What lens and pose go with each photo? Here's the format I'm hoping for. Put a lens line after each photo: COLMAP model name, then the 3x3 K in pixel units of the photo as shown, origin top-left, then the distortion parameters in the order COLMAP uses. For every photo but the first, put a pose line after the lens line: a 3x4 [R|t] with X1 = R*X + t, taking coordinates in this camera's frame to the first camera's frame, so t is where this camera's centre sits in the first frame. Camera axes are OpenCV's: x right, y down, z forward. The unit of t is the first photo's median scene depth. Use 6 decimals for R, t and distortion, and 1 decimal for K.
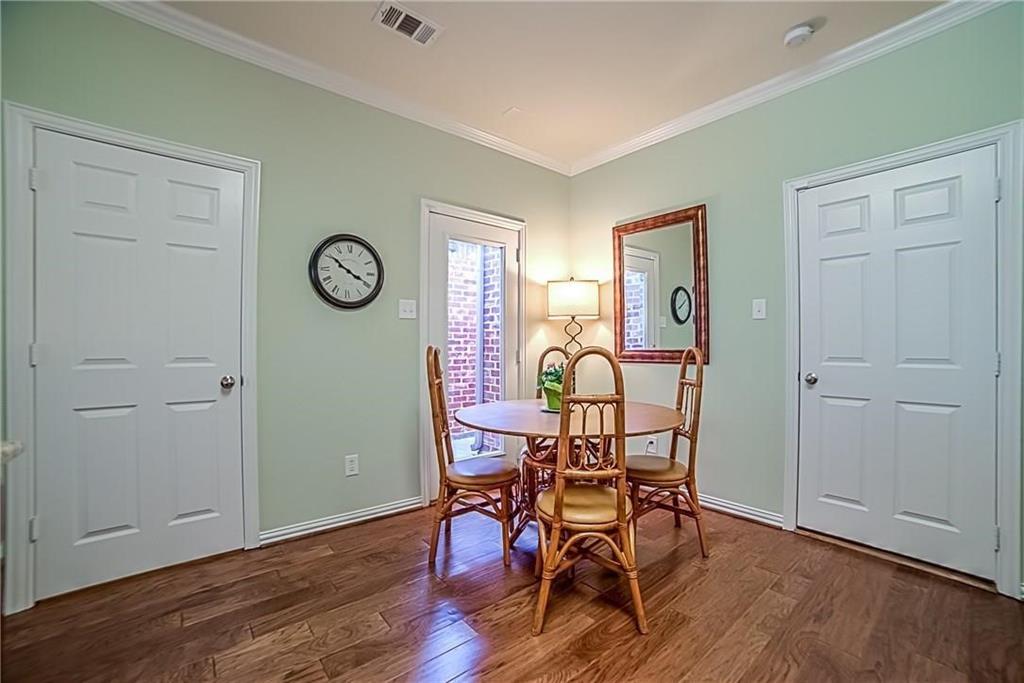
lens RADIAL K [[423.3, 0, 522.7], [0, 423.3, 346.4], [0, 0, 1]] dist [-0.103893, 0.035329]
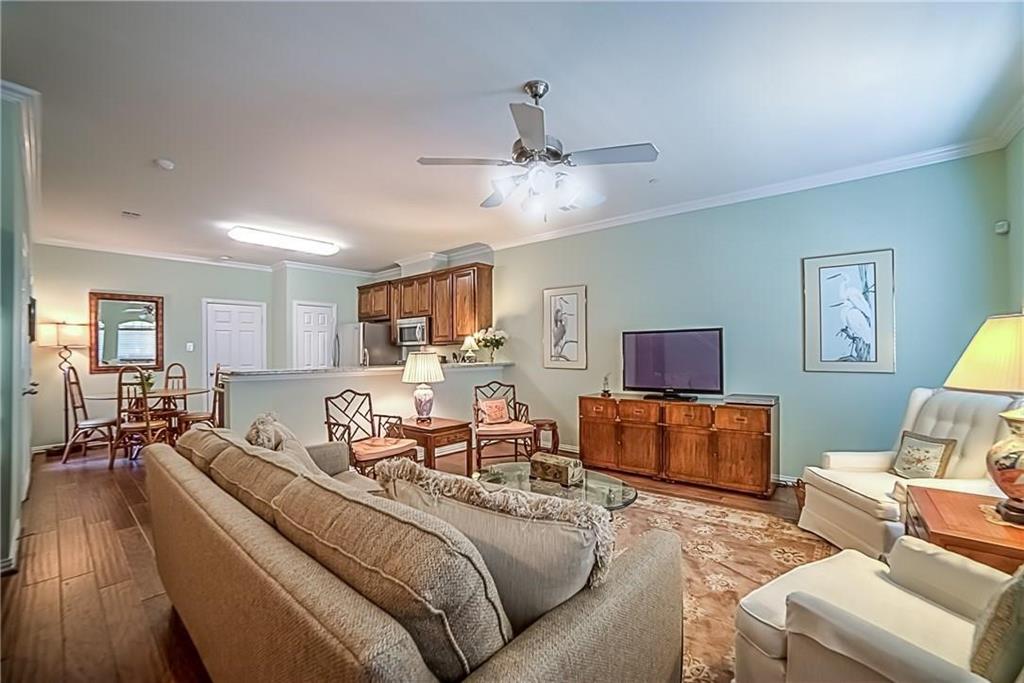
lens RADIAL K [[423.3, 0, 522.7], [0, 423.3, 346.4], [0, 0, 1]] dist [-0.103893, 0.035329]
pose [[-0.167526, 0.015105, 0.985752, -2.105017], [0.015586, 0.999798, -0.012672, -0.033763], [-0.985744, 0.013241, -0.167727, -0.554710]]
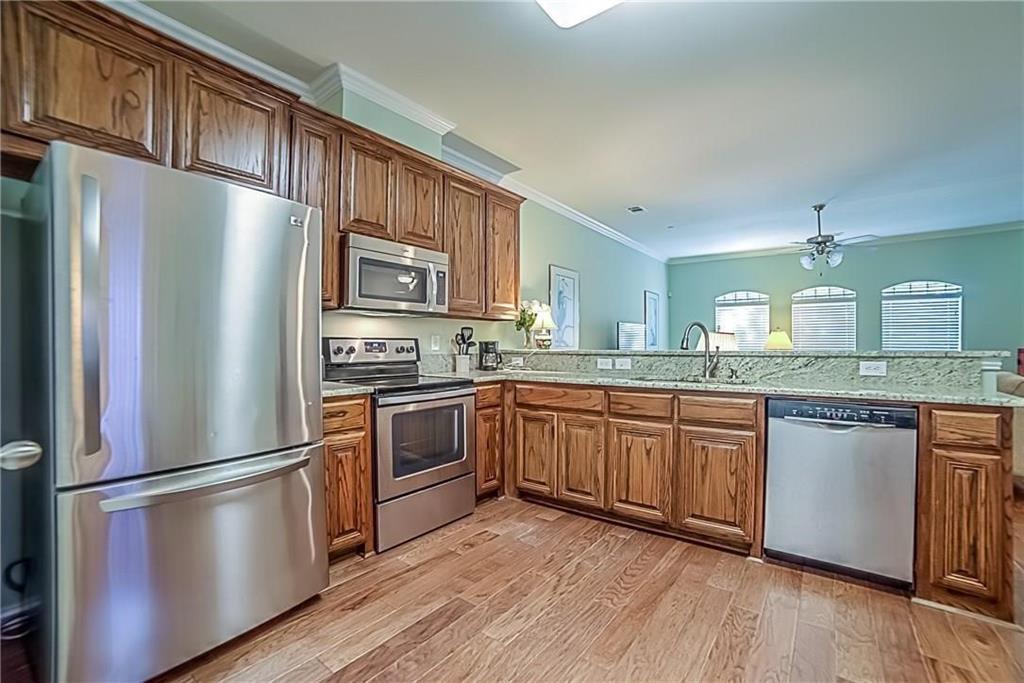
lens RADIAL K [[431.8, 0, 525.1], [0, 431.8, 346.5], [0, 0, 1]] dist [-0.109009, 0.038957]
pose [[-0.976319, 0.002073, -0.216328, 0.432849], [-0.000028, 0.999953, 0.009707, -0.005865], [0.216338, 0.009483, -0.976273, 0.763309]]
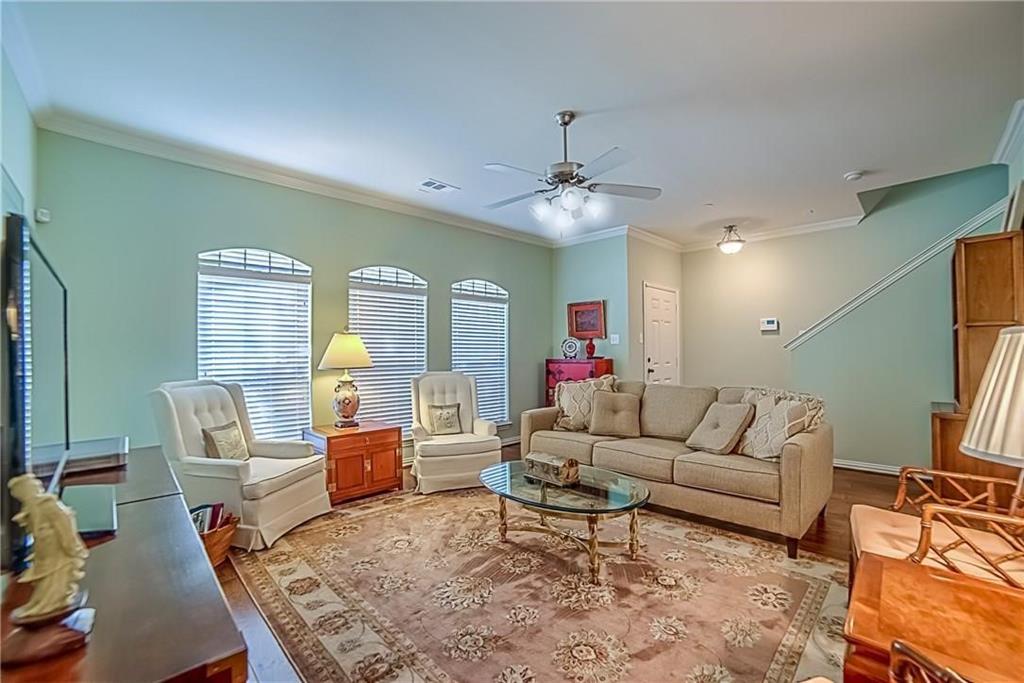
lens RADIAL K [[423.3, 0, 522.7], [0, 423.3, 346.4], [0, 0, 1]] dist [-0.103893, 0.035329]
pose [[0.082491, -0.009531, -0.996546, -0.225053], [0.003656, 0.999950, -0.009261, -0.019235], [0.996585, -0.002879, 0.082521, -0.933323]]
